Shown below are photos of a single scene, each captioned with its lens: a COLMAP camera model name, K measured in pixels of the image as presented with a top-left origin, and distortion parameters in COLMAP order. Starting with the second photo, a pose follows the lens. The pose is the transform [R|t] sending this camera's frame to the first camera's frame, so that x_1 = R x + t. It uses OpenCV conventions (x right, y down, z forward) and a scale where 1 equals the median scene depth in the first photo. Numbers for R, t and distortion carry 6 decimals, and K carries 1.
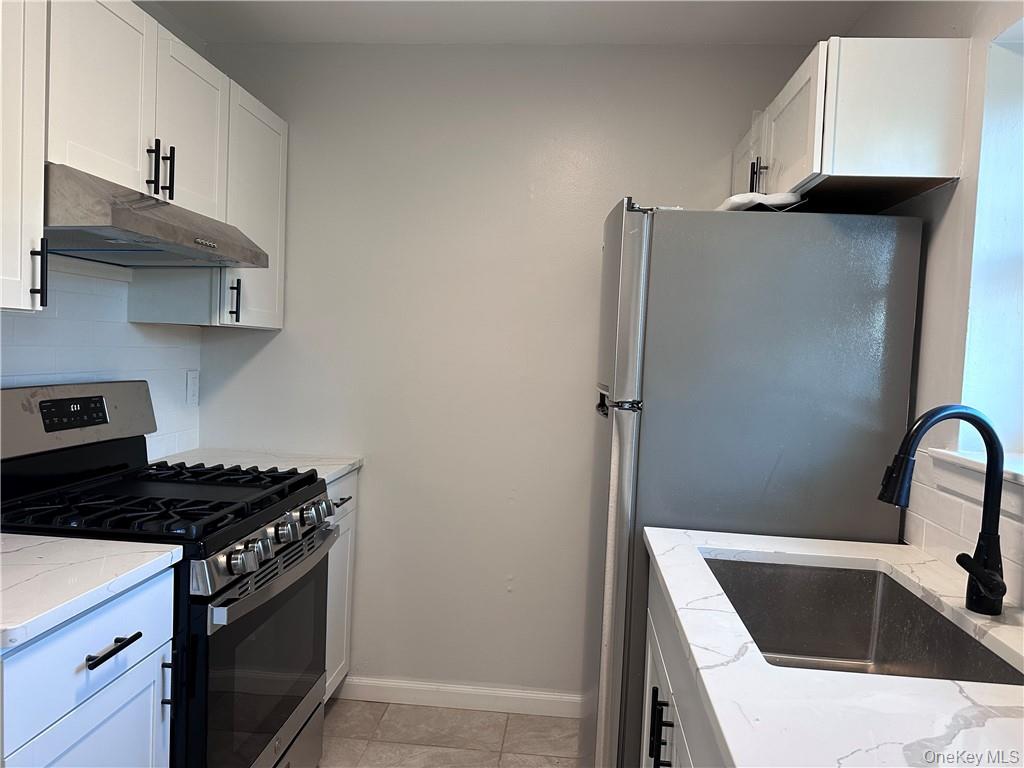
lens RADIAL K [[723.3, 0, 512.0], [0, 723.3, 384.0], [0, 0, 1]] dist [0.072992, -0.098712]
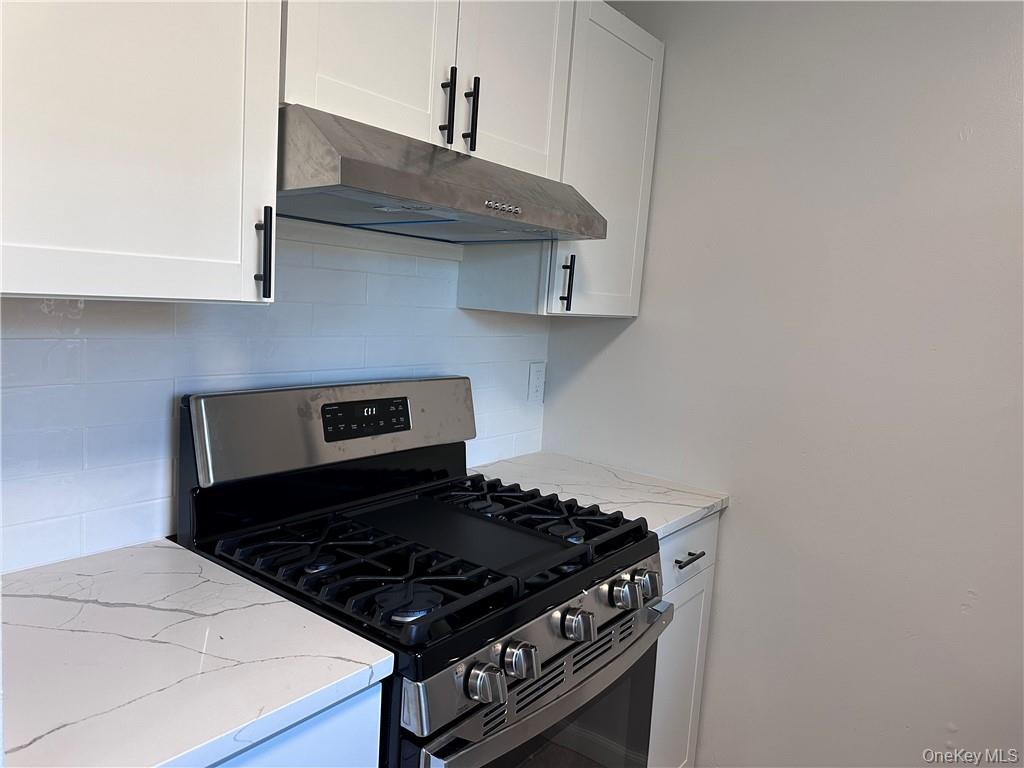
lens RADIAL K [[725.9, 0, 512.0], [0, 725.9, 384.0], [0, 0, 1]] dist [0.123662, -0.119053]
pose [[0.845582, 0.077674, -0.528165, -0.012394], [-0.057179, 0.996845, 0.055058, -0.057885], [0.530775, -0.016356, 0.847355, 0.386296]]
